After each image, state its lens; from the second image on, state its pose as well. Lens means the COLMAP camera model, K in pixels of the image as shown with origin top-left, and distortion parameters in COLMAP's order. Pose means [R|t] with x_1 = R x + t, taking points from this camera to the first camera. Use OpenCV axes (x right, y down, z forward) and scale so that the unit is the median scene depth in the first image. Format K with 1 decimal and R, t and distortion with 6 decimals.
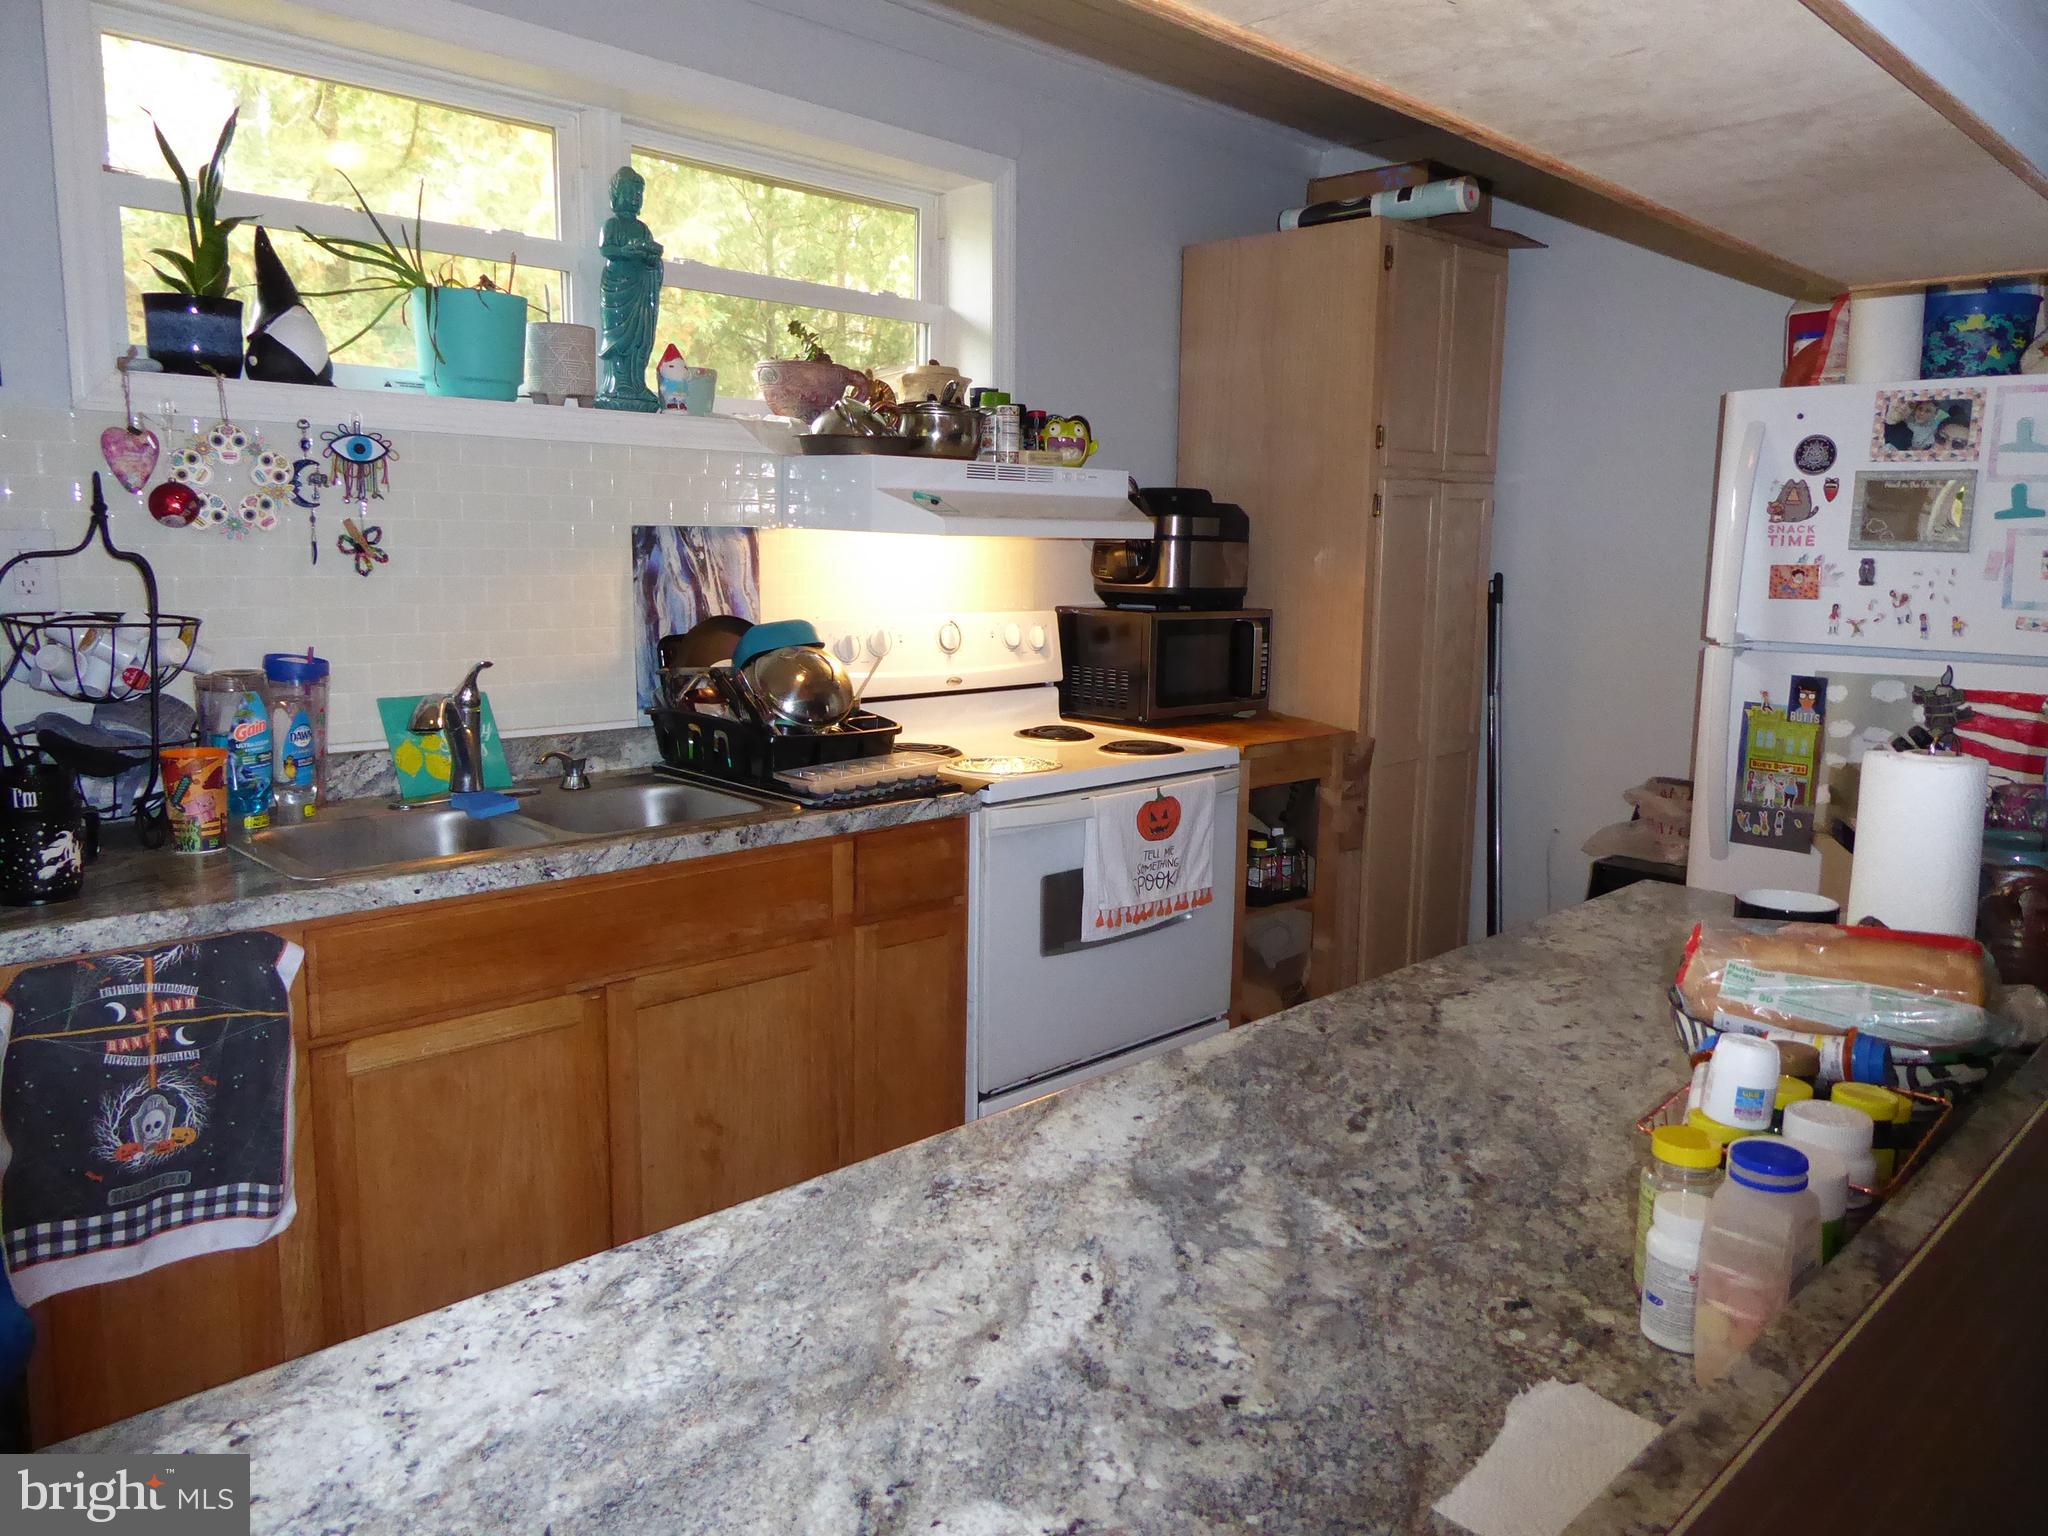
lens RADIAL K [[1584.3, 0, 1024.0], [0, 1584.3, 768.0], [0, 0, 1]] dist [0.001355, 0.003972]
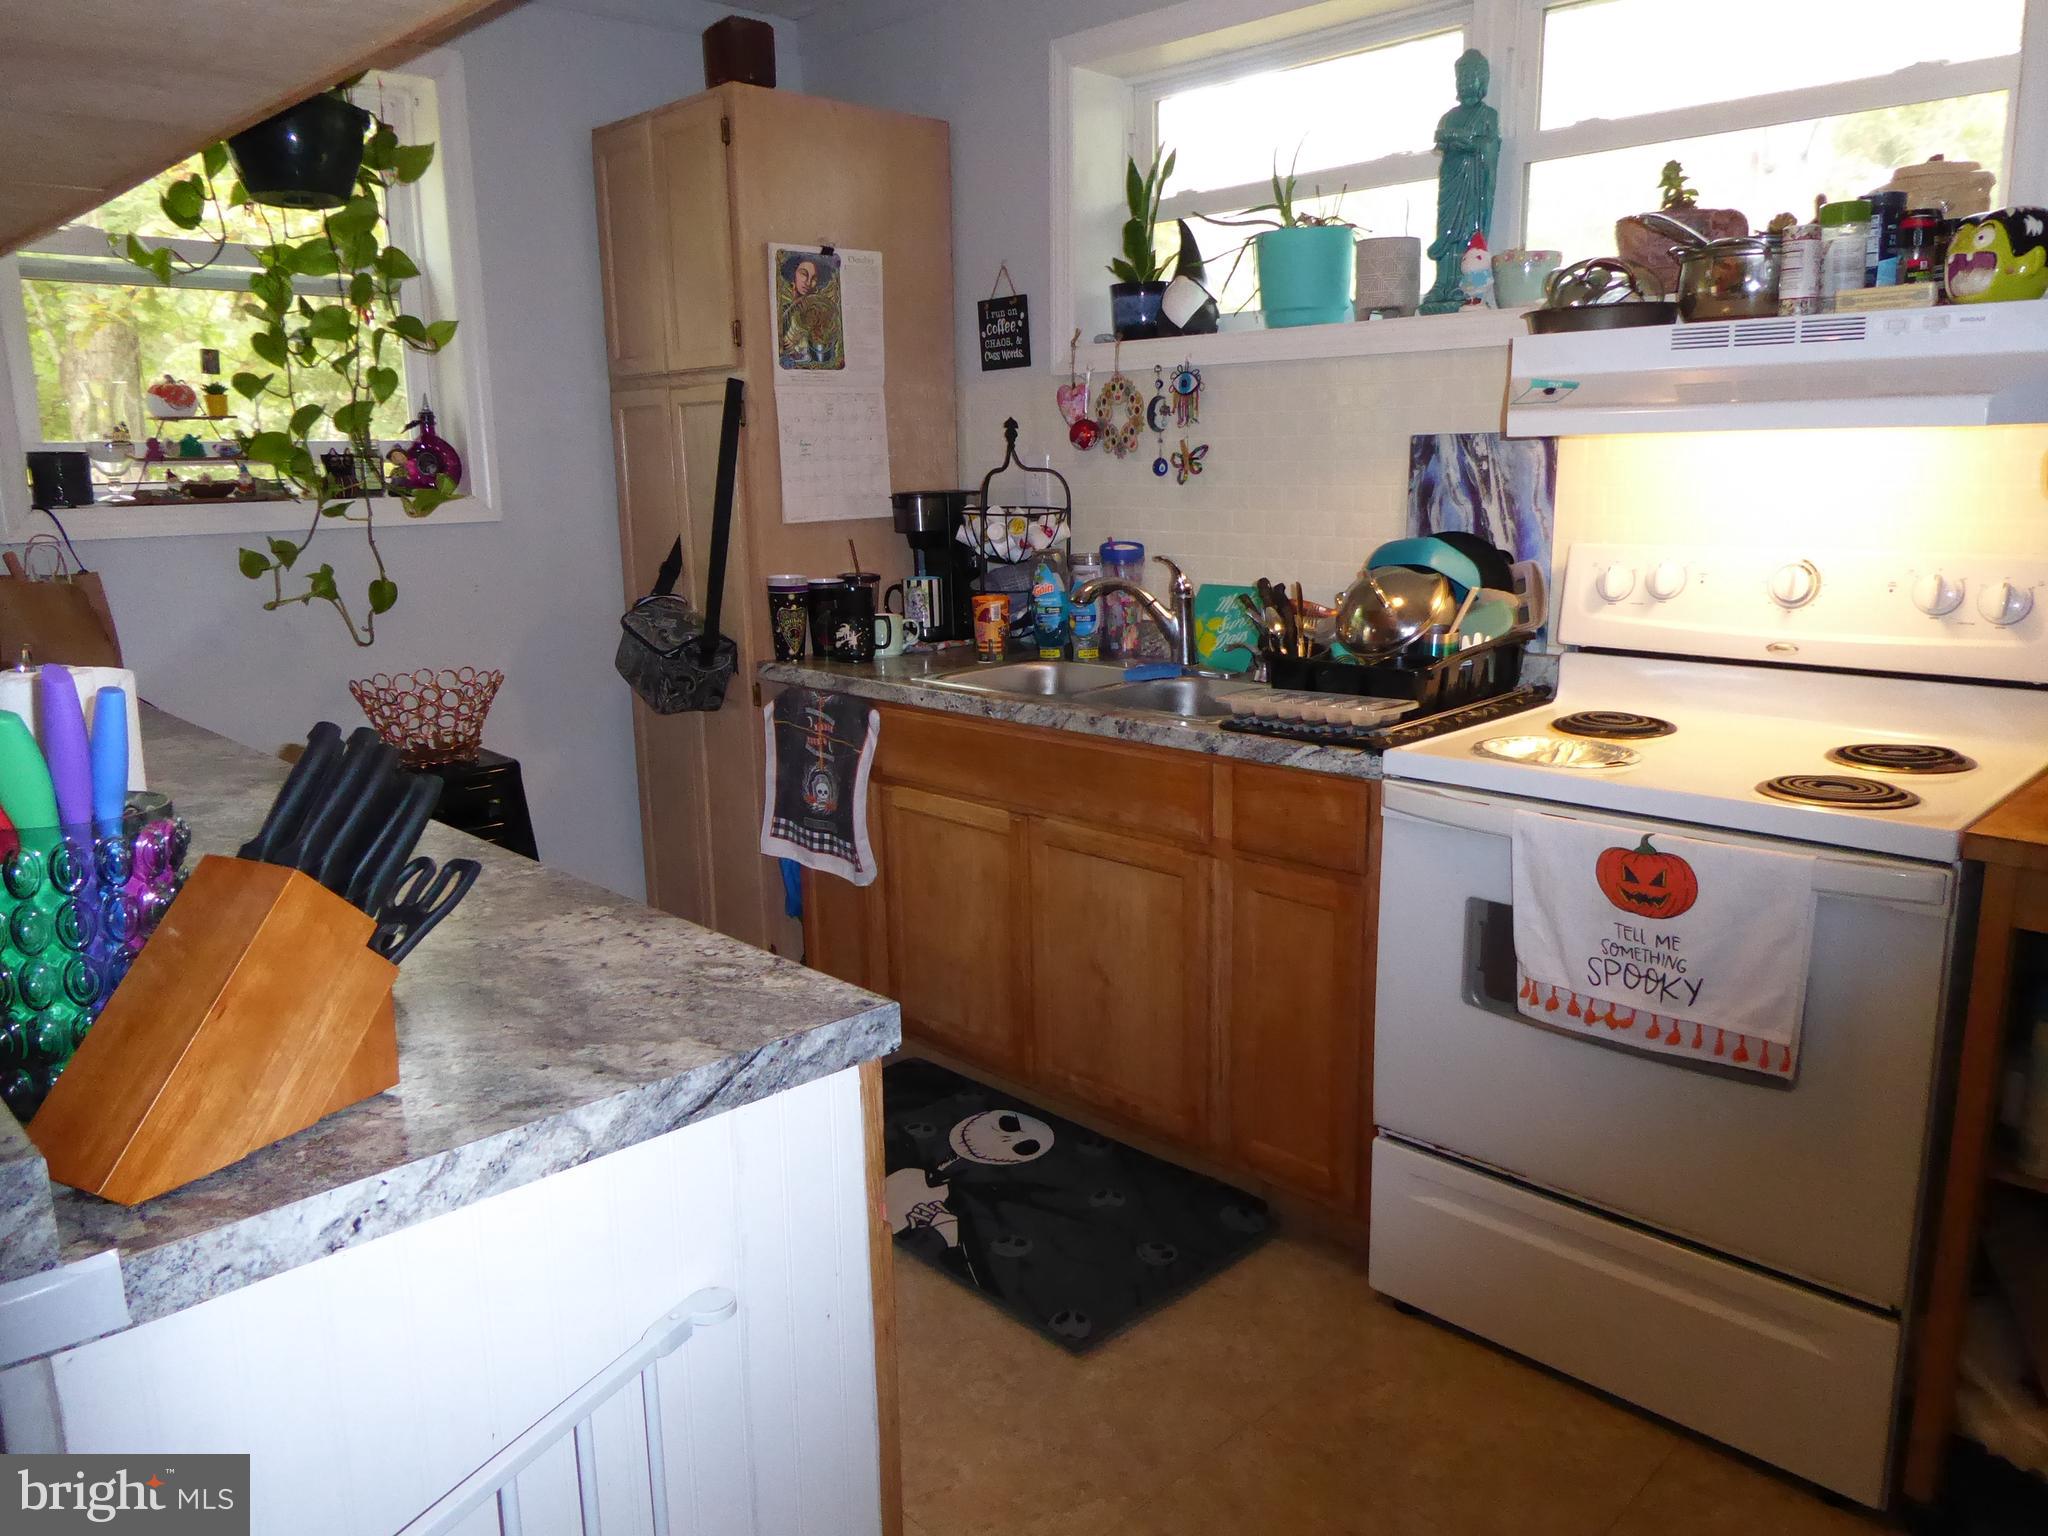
lens RADIAL K [[1475.7, 0, 1035.9], [0, 1475.7, 759.2], [0, 0, 1]] dist [-0.014422, -0.001568]
pose [[-0.000258, 0.180865, -0.983508, 0.696605], [-0.128178, 0.975389, 0.179406, -0.095040], [0.991751, 0.126110, 0.022931, 0.802688]]
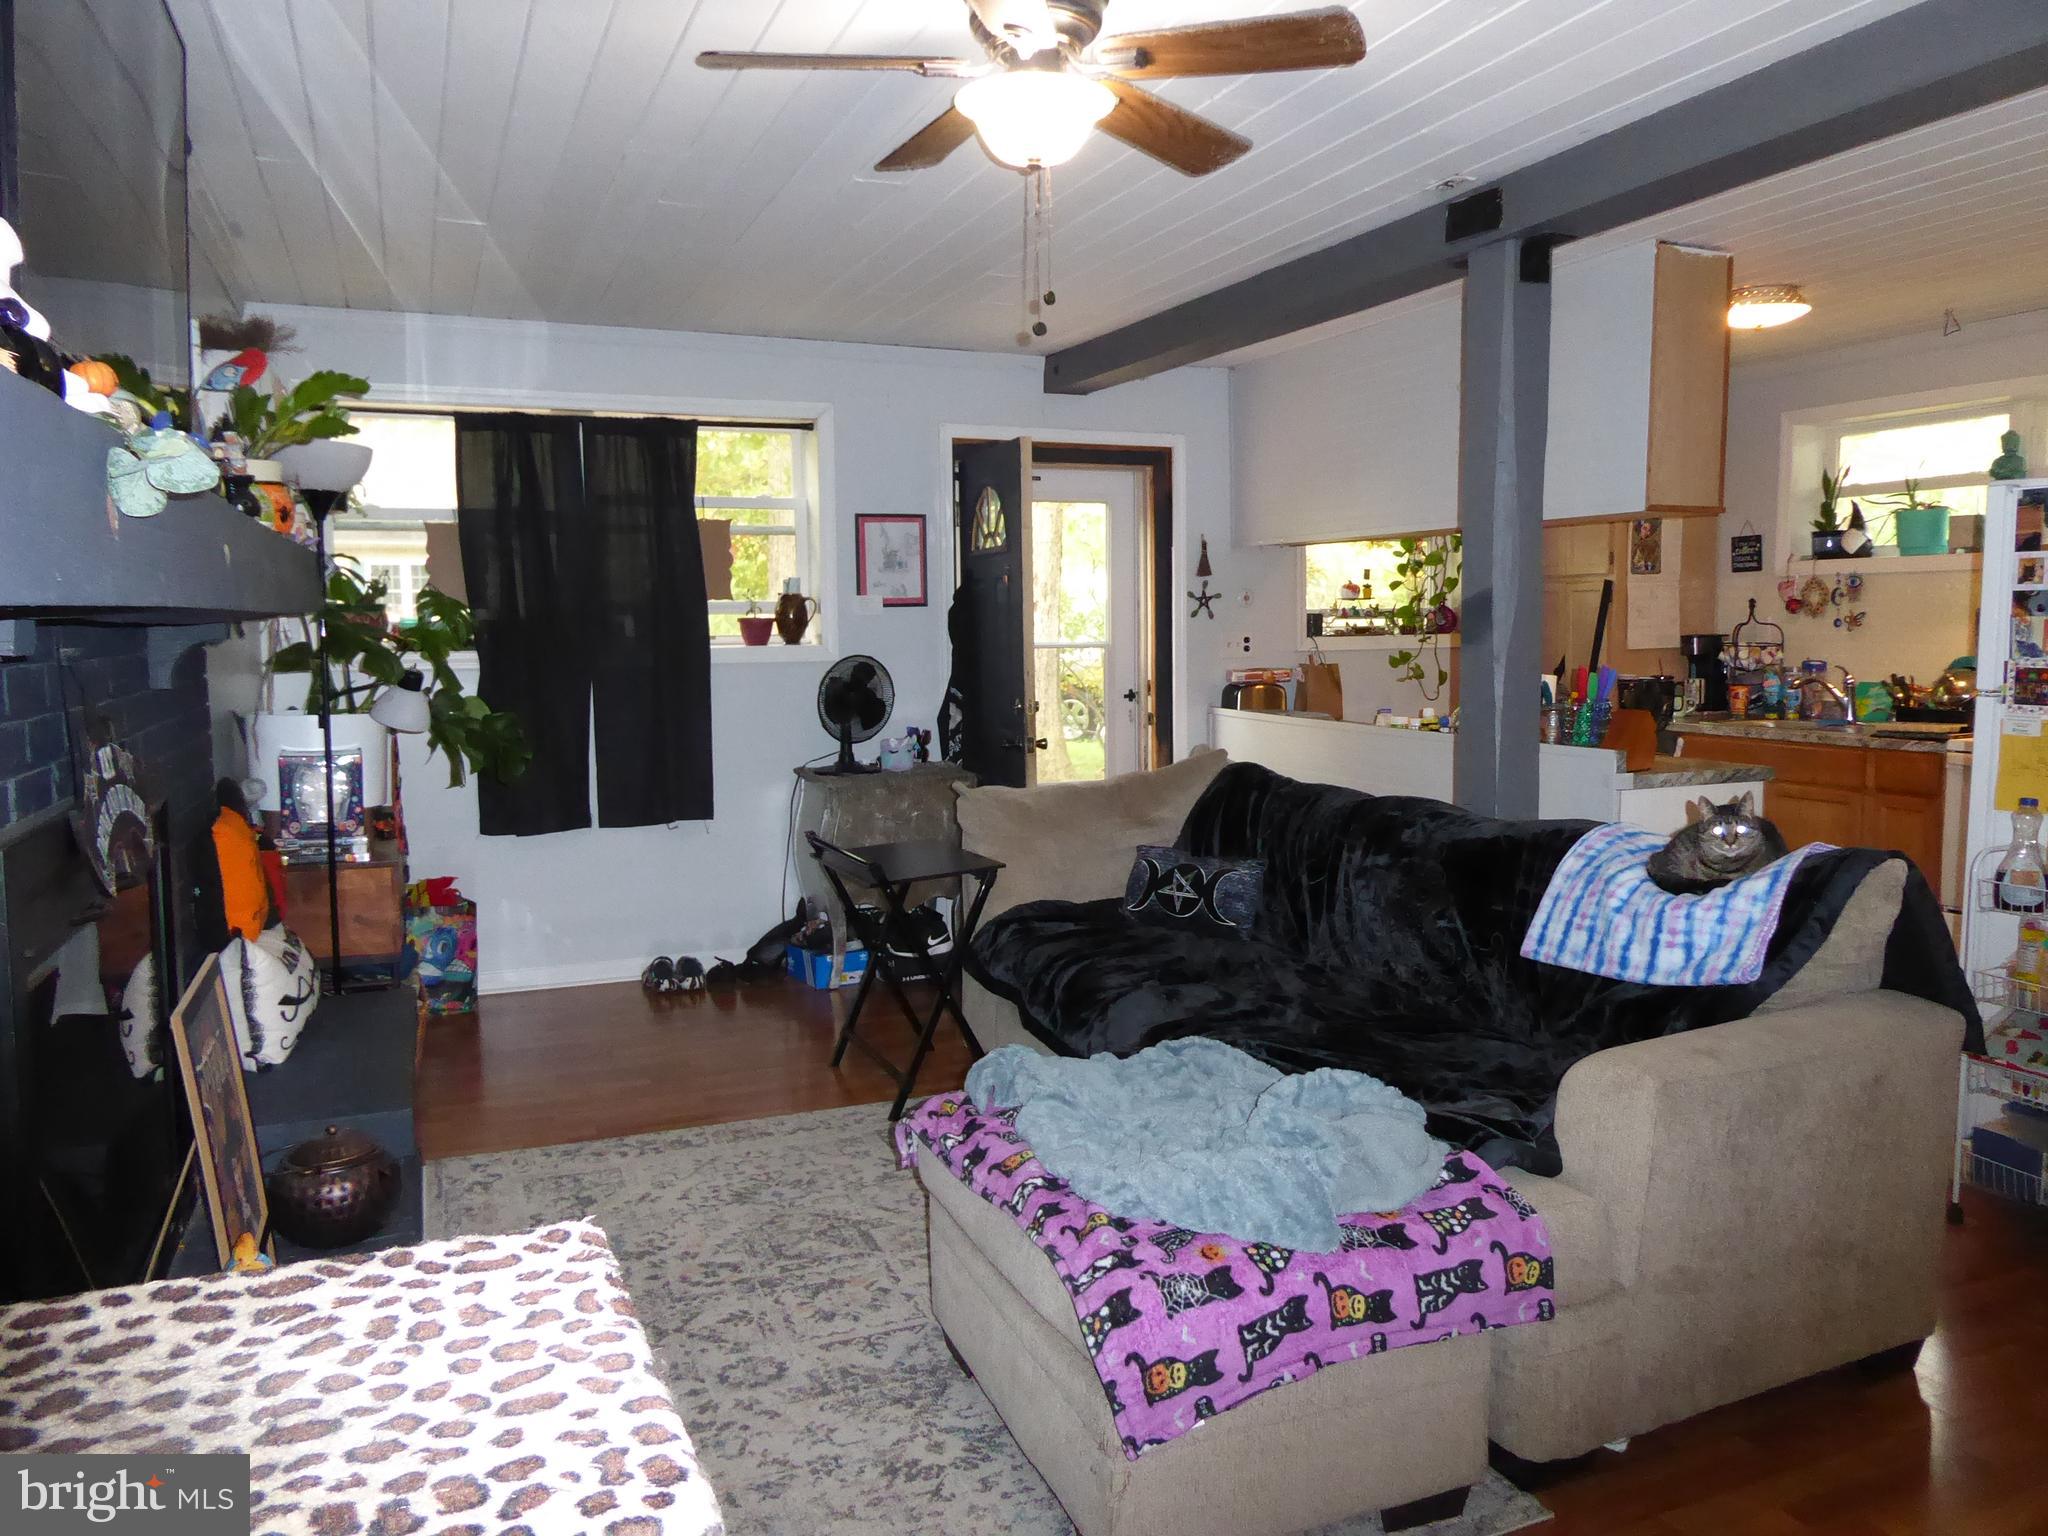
lens RADIAL K [[1475.7, 0, 1035.9], [0, 1475.7, 759.2], [0, 0, 1]] dist [-0.014422, -0.001568]
pose [[-0.378733, 0.073532, -0.922580, 2.018321], [-0.126611, 0.983351, 0.130351, -0.057710], [0.916805, 0.166177, -0.363117, 0.631070]]
